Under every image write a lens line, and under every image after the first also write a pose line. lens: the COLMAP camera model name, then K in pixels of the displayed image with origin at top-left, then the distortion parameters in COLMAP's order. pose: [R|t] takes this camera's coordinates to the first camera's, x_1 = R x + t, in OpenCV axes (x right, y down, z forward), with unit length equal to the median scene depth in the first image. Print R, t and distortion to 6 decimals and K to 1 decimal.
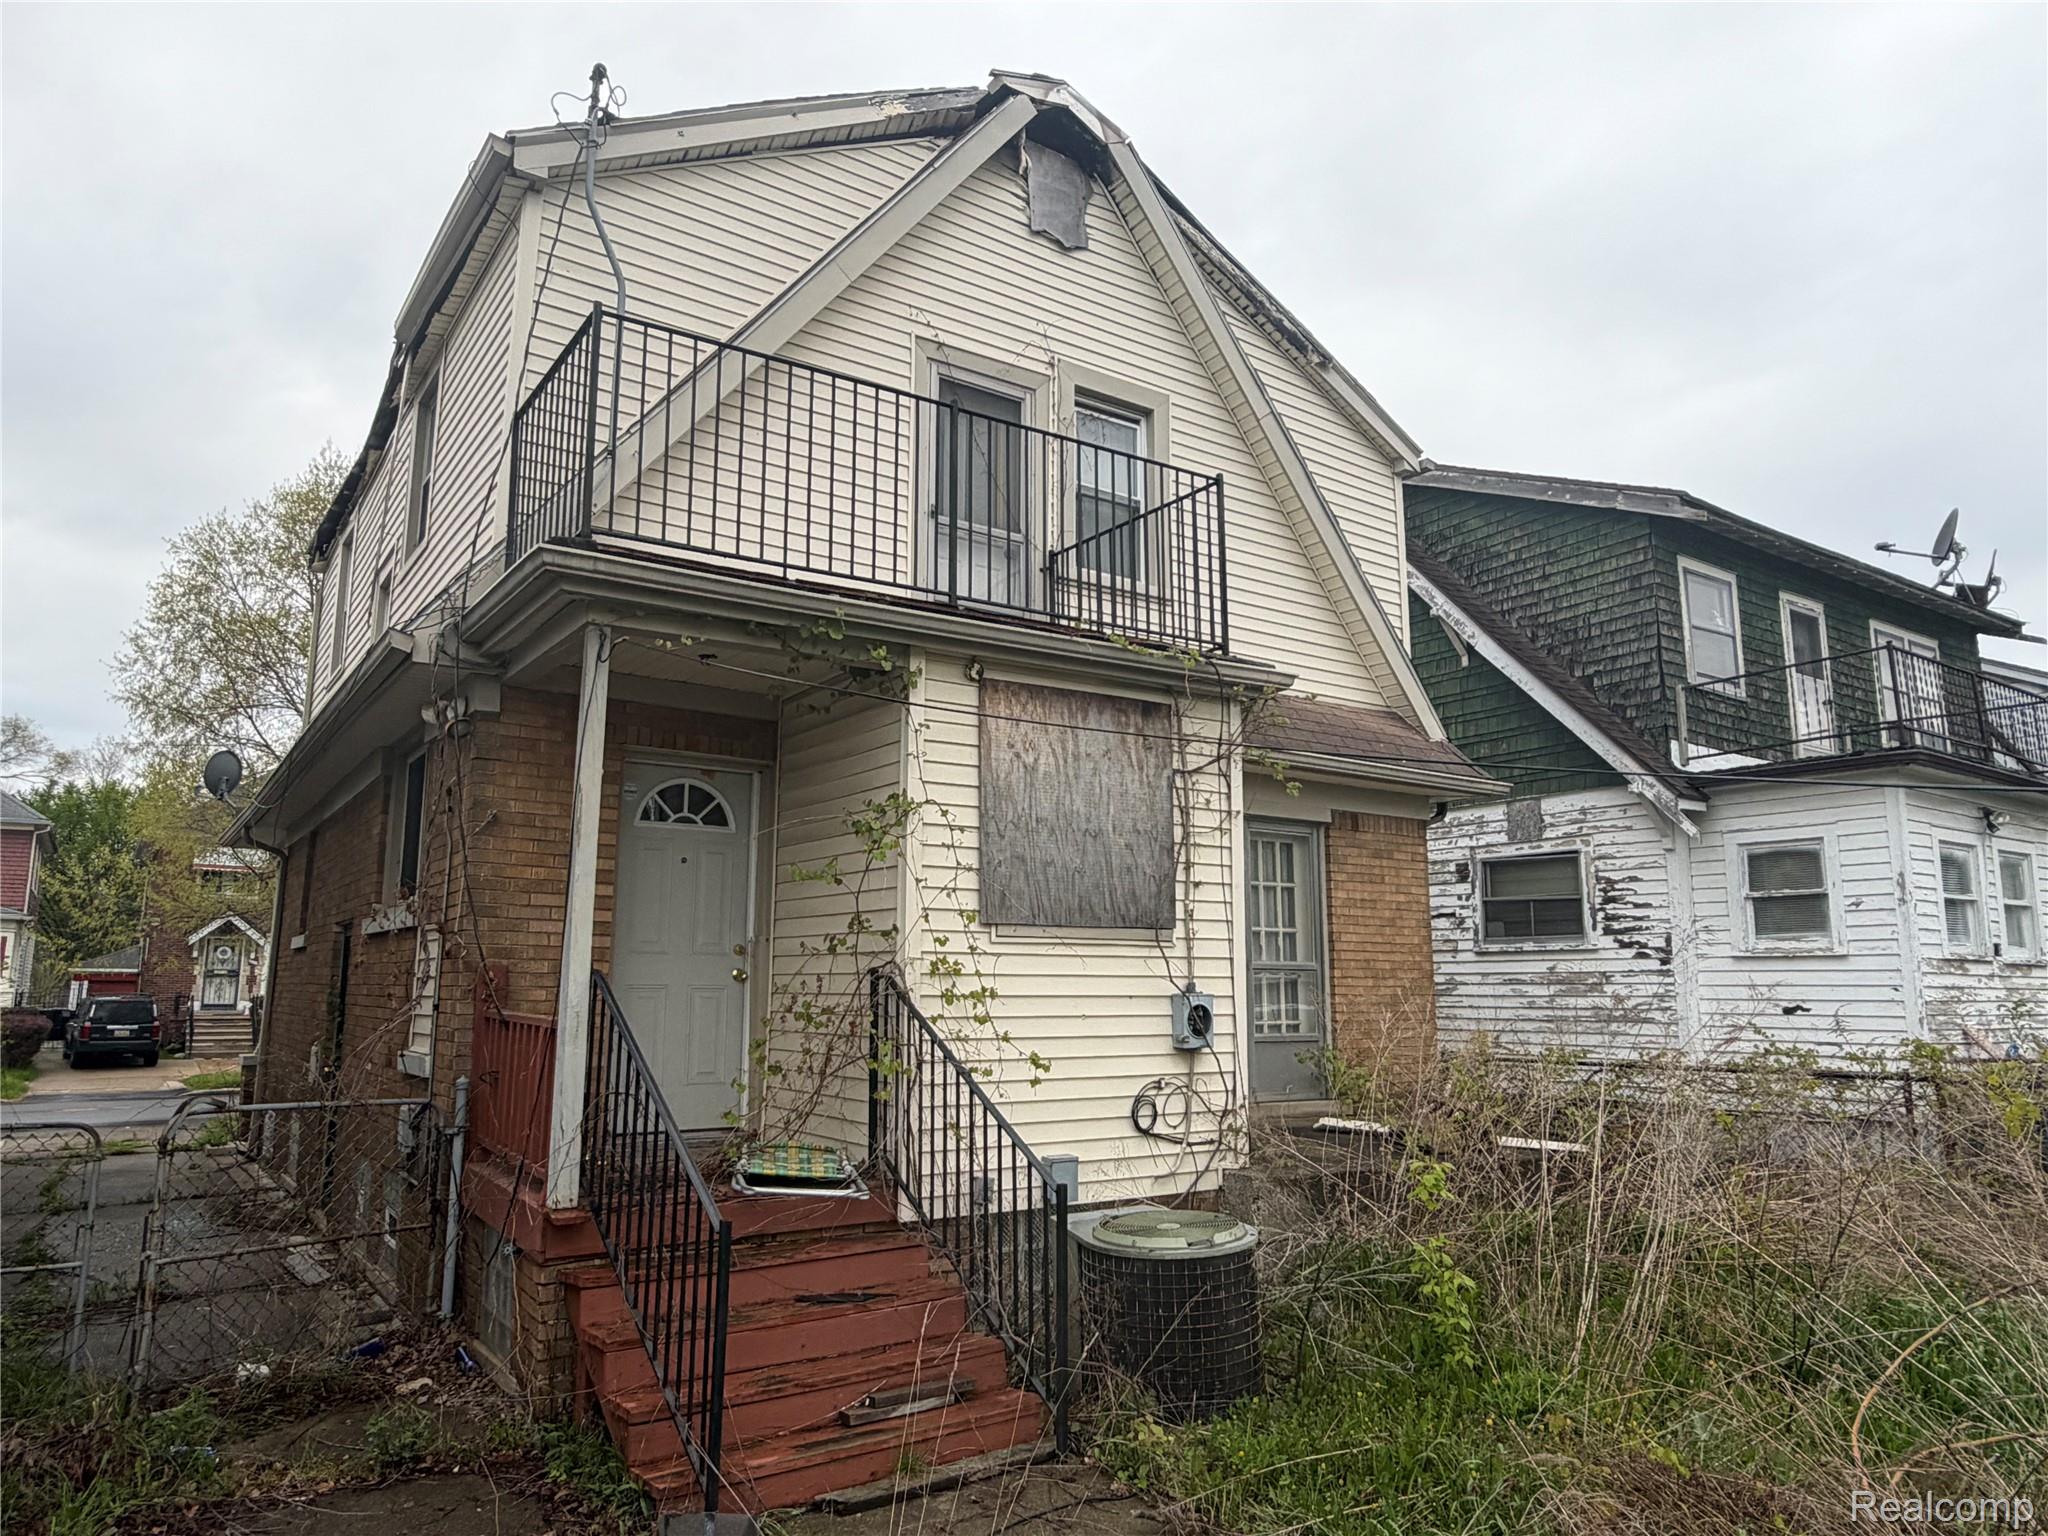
lens RADIAL K [[1330.0, 0, 1025.0], [0, 1330.0, 764.3], [0, 0, 1]] dist [0.005356, 0.000872]
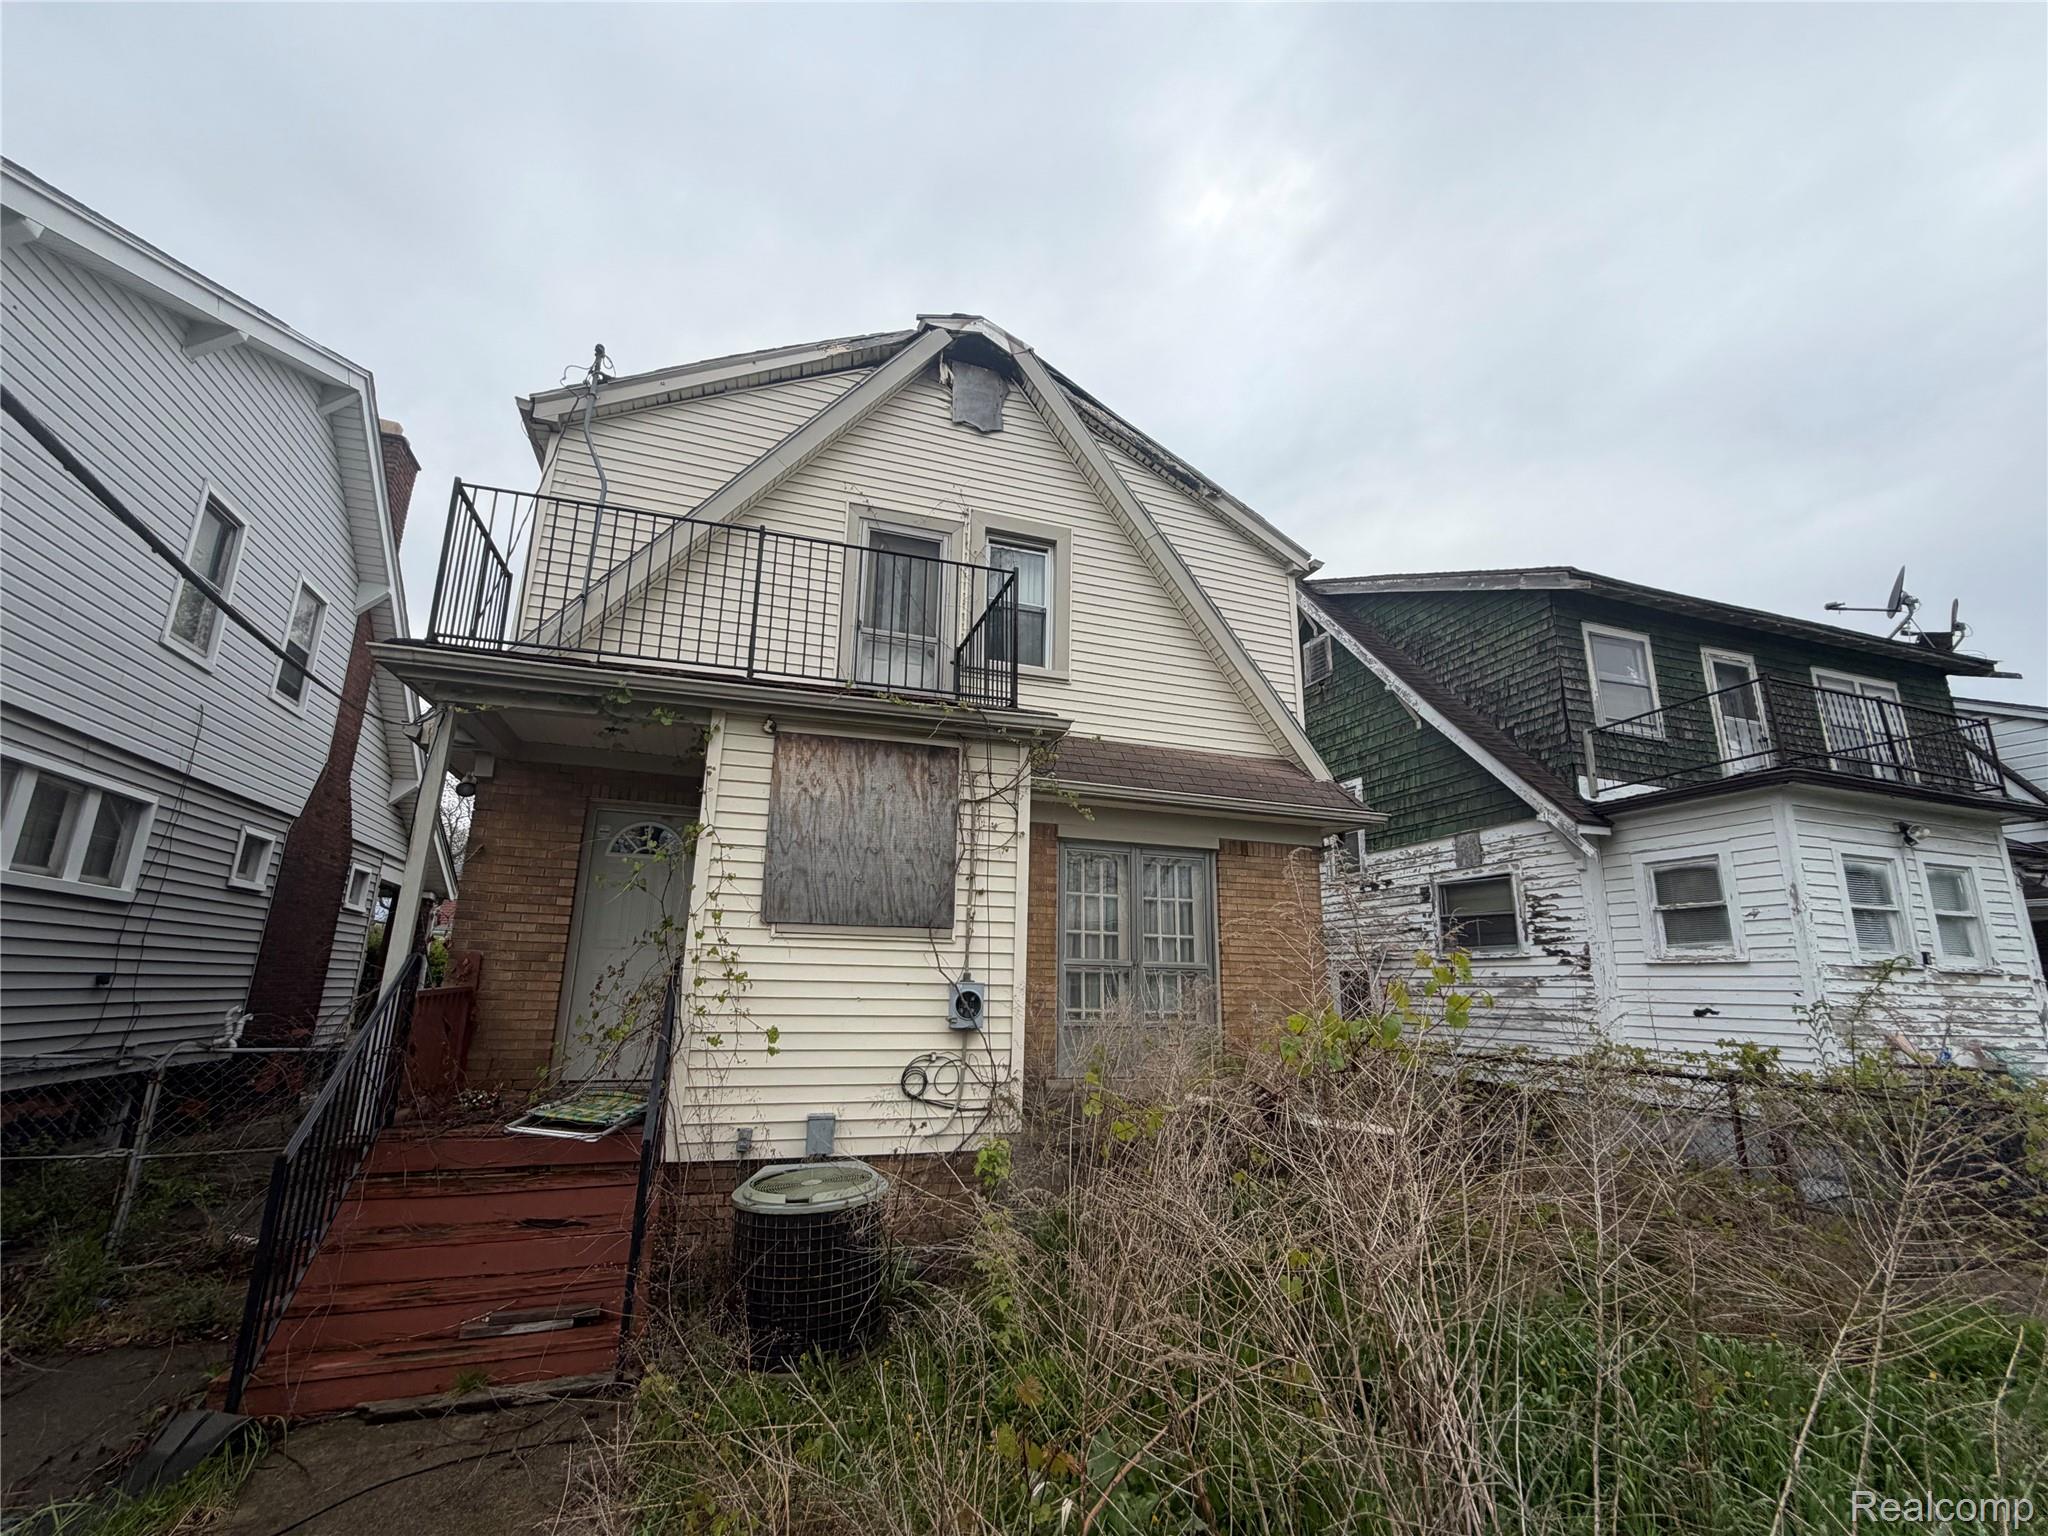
lens RADIAL K [[873.8, 0, 1026.3], [0, 873.8, 770.3], [0, 0, 1]] dist [0.001390, 0.000338]
pose [[0.962838, -0.051053, -0.265209, 0.287156], [0.029765, 0.996048, -0.083678, 0.034658], [0.268433, 0.072674, 0.960553, 0.169566]]
